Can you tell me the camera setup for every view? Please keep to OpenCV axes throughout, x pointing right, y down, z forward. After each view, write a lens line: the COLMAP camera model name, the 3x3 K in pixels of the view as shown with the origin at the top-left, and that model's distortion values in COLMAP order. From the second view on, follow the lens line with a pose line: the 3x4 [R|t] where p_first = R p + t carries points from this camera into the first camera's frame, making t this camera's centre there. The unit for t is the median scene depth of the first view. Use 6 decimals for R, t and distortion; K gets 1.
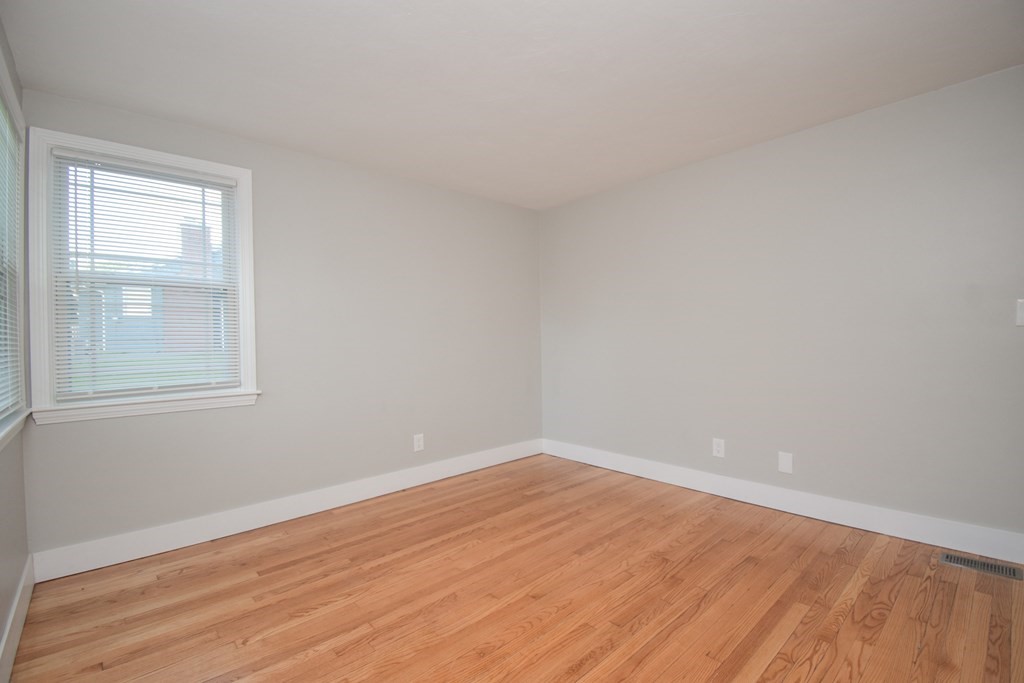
lens RADIAL K [[452.1, 0, 512.6], [0, 452.1, 338.8], [0, 0, 1]] dist [0.020988, -0.027987]
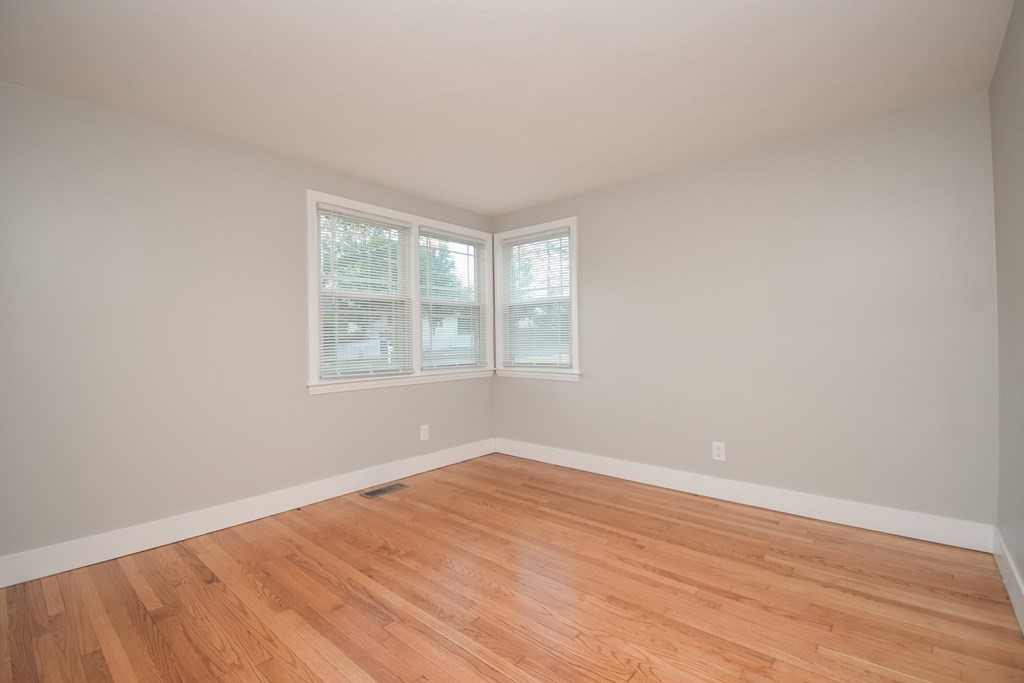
lens RADIAL K [[452.1, 0, 512.6], [0, 452.1, 338.8], [0, 0, 1]] dist [0.020988, -0.027987]
pose [[0.121641, 0.014099, -0.992474, 0.835552], [0.007380, 0.999859, 0.015109, -0.012581], [0.992547, -0.009163, 0.121520, 0.651074]]
